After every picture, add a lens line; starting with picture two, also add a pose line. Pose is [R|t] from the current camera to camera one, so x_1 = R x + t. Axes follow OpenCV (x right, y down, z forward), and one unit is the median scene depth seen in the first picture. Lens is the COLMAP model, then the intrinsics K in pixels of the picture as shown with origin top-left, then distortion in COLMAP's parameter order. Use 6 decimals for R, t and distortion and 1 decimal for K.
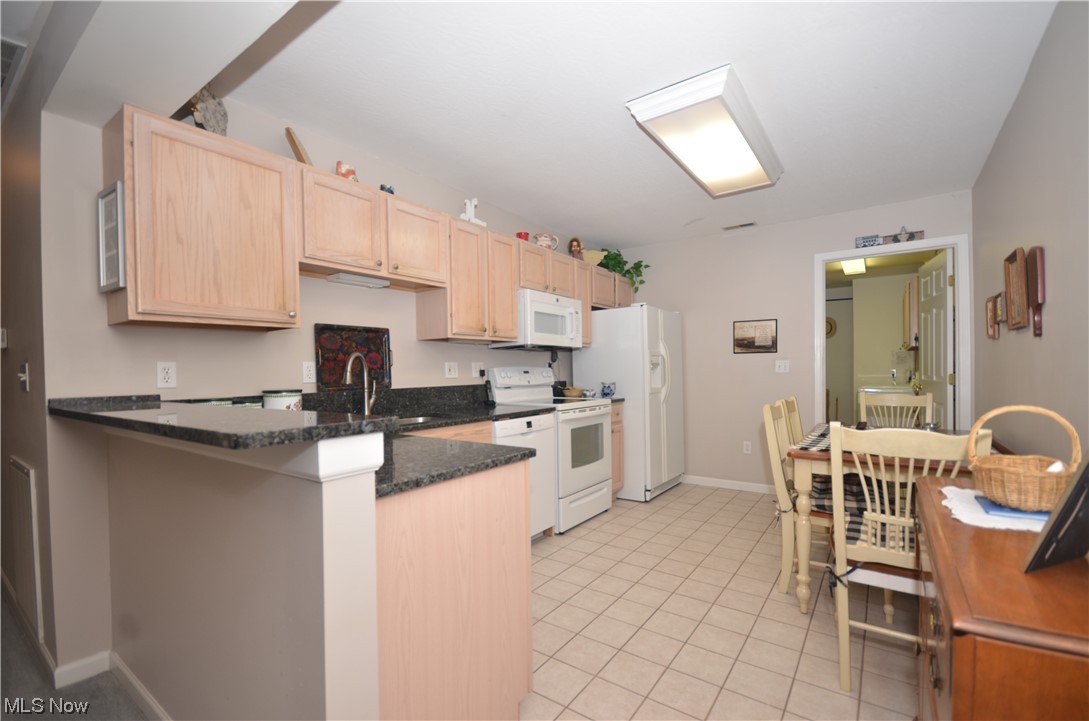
lens RADIAL K [[473.8, 0, 546.7], [0, 473.8, 375.9], [0, 0, 1]] dist [0.004418, -0.008003]
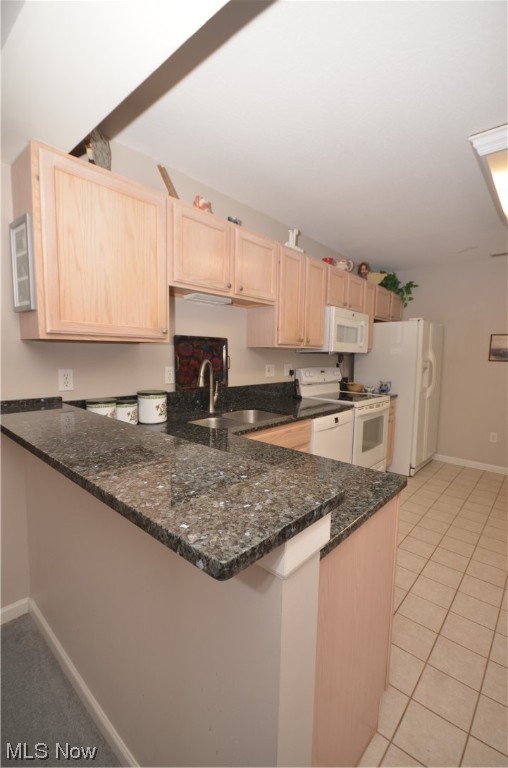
lens RADIAL K [[334.1, 0, 267.1], [0, 334.1, 386.5], [0, 0, 1]] dist [0.004418, -0.008003]
pose [[0.995118, 0.045210, -0.087731, -0.137170], [-0.037532, 0.995477, 0.087277, -0.050884], [0.091280, -0.083558, 0.992313, 0.125657]]
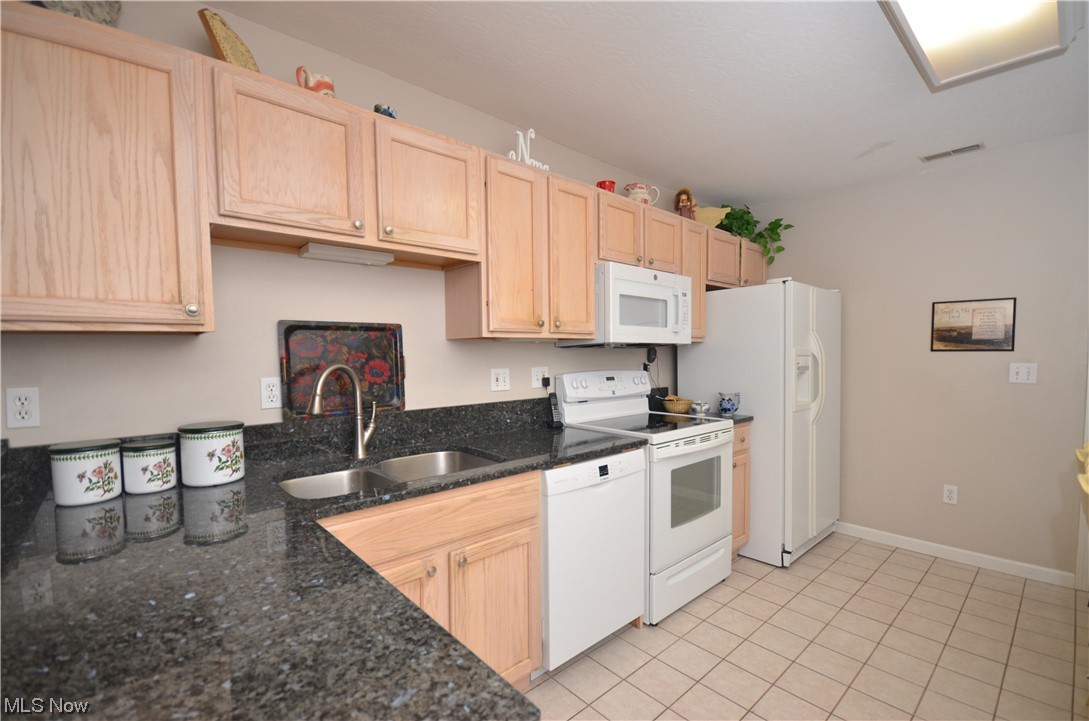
lens RADIAL K [[473.8, 0, 545.0], [0, 473.8, 376.3], [0, 0, 1]] dist [0.004418, -0.008003]
pose [[0.974729, 0.016193, -0.222805, 0.026222], [-0.007806, 0.999229, 0.038471, -0.048256], [0.223256, -0.035760, 0.974104, 0.340360]]
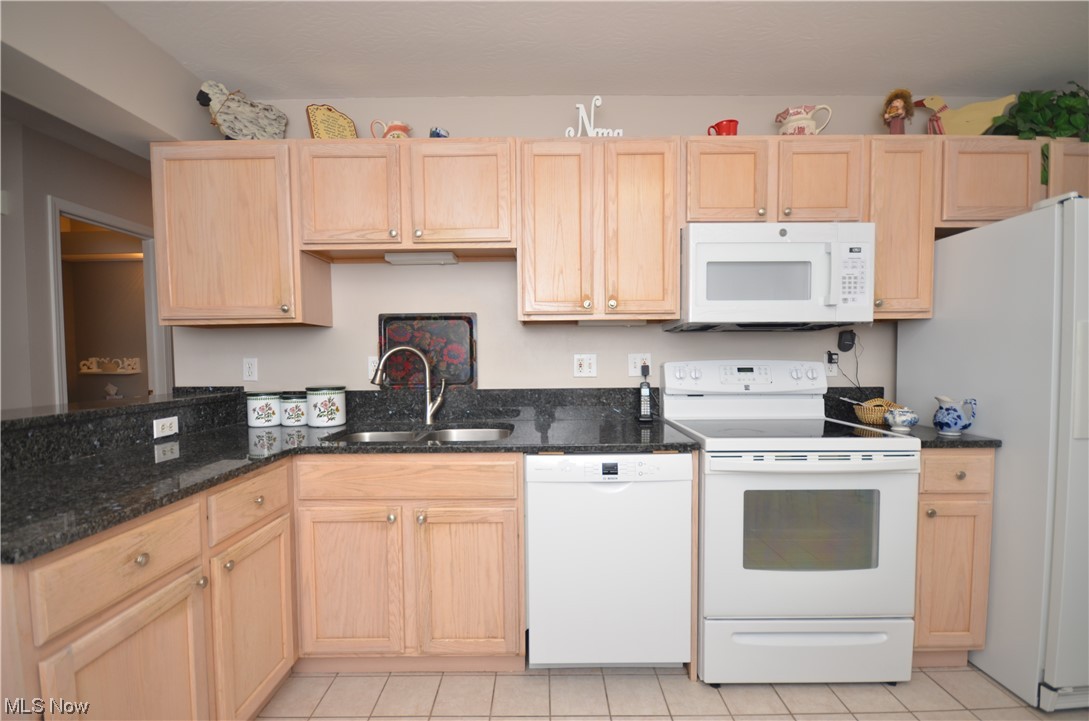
lens RADIAL K [[473.8, 0, 544.3], [0, 473.8, 375.9], [0, 0, 1]] dist [0.004418, -0.008003]
pose [[0.577066, 0.047021, -0.815342, 0.354373], [-0.010880, 0.998695, 0.049895, -0.033030], [0.816625, -0.019922, 0.576825, 0.587845]]
